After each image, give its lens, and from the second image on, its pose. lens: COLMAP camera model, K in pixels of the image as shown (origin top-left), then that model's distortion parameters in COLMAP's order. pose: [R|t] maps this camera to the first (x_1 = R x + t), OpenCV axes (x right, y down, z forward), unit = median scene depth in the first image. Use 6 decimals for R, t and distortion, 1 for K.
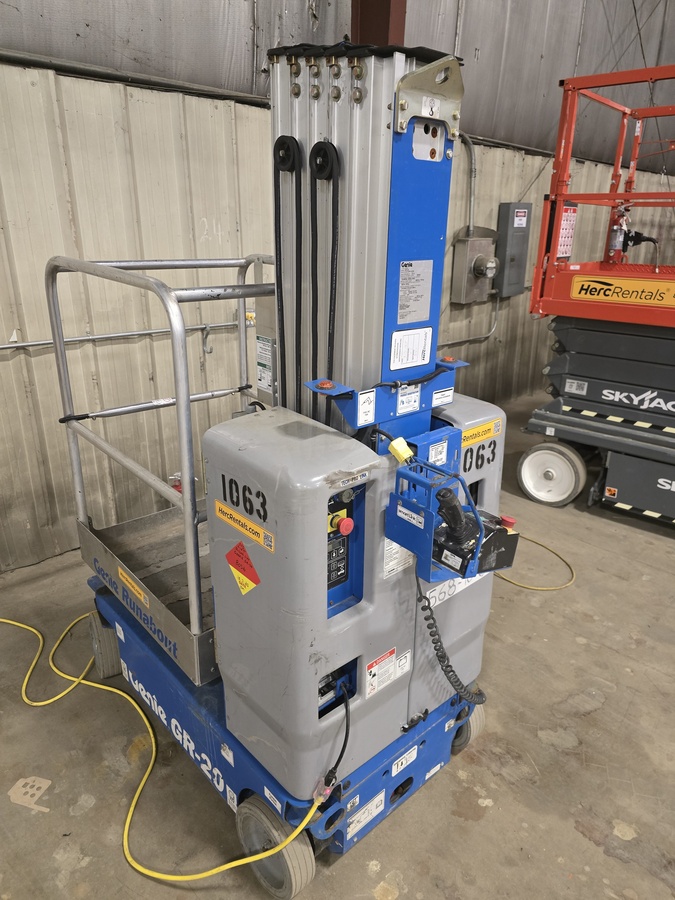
lens RADIAL K [[604.5, 0, 353.4], [0, 604.5, 447.8], [0, 0, 1]] dist [0.006403, -0.024087]
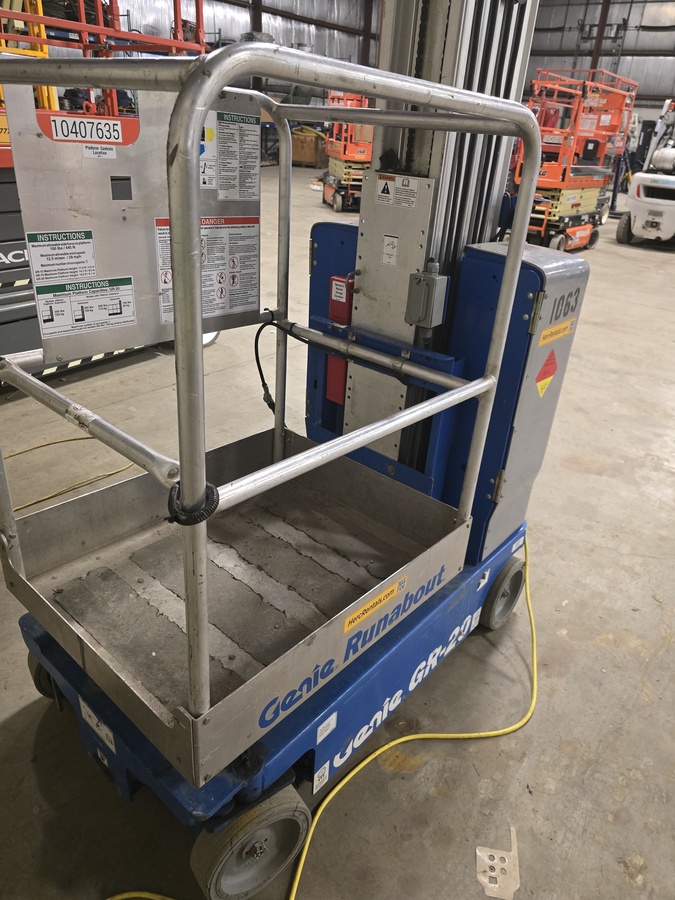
lens RADIAL K [[604.5, 0, 353.4], [0, 604.5, 447.8], [0, 0, 1]] dist [0.006403, -0.024087]
pose [[-0.114601, -0.488608, 0.864944, -0.880151], [0.271294, 0.822191, 0.500402, -0.269311], [-0.955650, 0.292000, 0.038333, 0.960863]]
